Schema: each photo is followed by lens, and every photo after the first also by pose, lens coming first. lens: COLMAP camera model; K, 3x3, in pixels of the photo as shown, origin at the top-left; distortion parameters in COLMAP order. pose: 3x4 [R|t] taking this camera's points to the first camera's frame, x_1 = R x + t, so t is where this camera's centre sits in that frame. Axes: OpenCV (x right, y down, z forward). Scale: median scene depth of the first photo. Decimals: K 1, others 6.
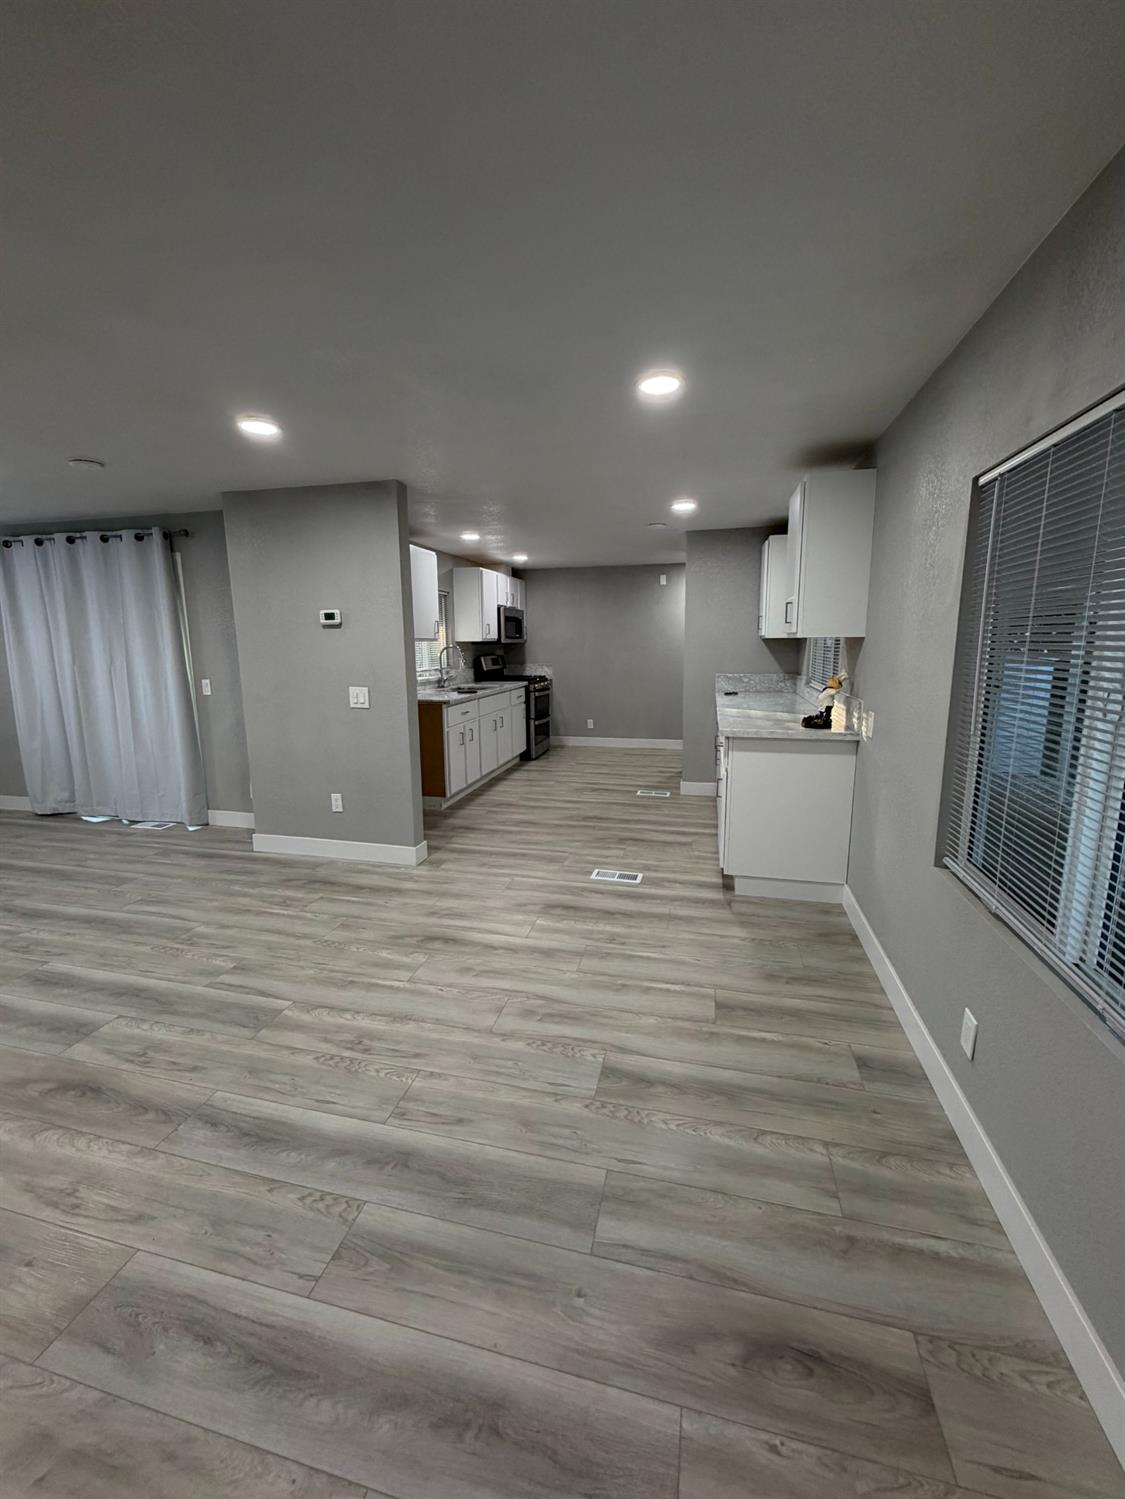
lens RADIAL K [[596.3, 0, 562.4], [0, 596.3, 746.3], [0, 0, 1]] dist [-0.000514, -0.000095]
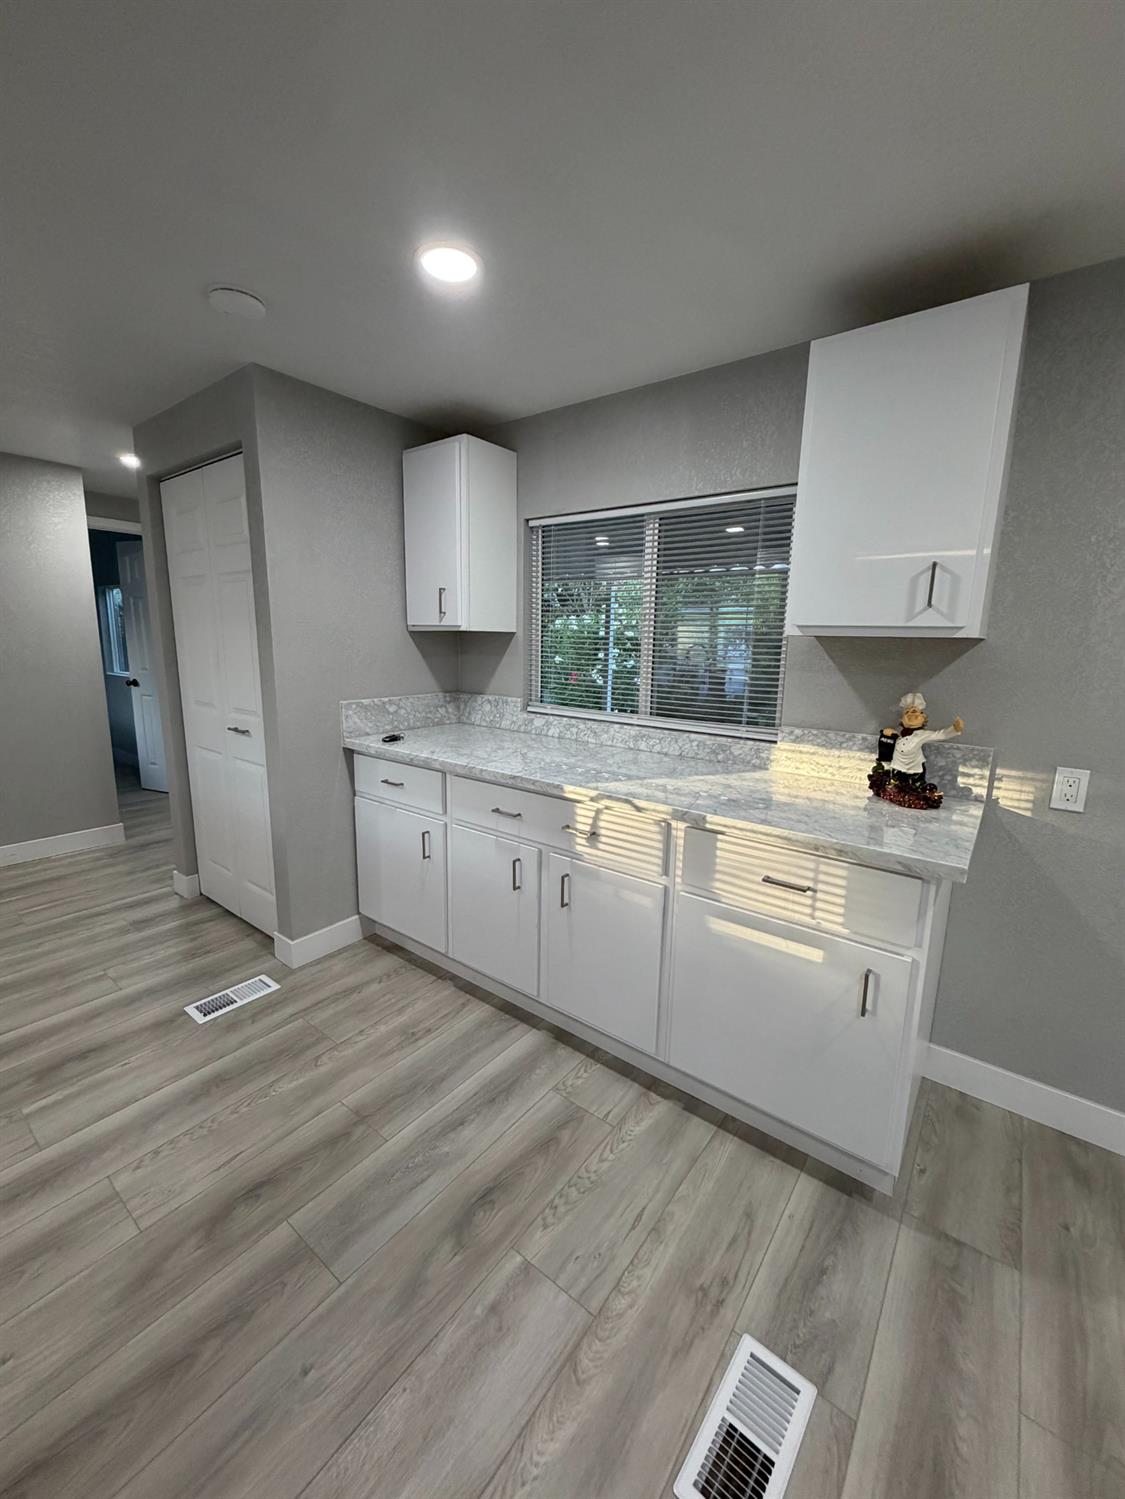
lens RADIAL K [[596.3, 0, 563.6], [0, 596.3, 744.3], [0, 0, 1]] dist [-0.000514, -0.000095]
pose [[0.404009, -0.145781, 0.903064, -0.128256], [0.133831, 0.986017, 0.099299, -0.128421], [-0.904912, 0.080740, 0.417870, 0.738841]]
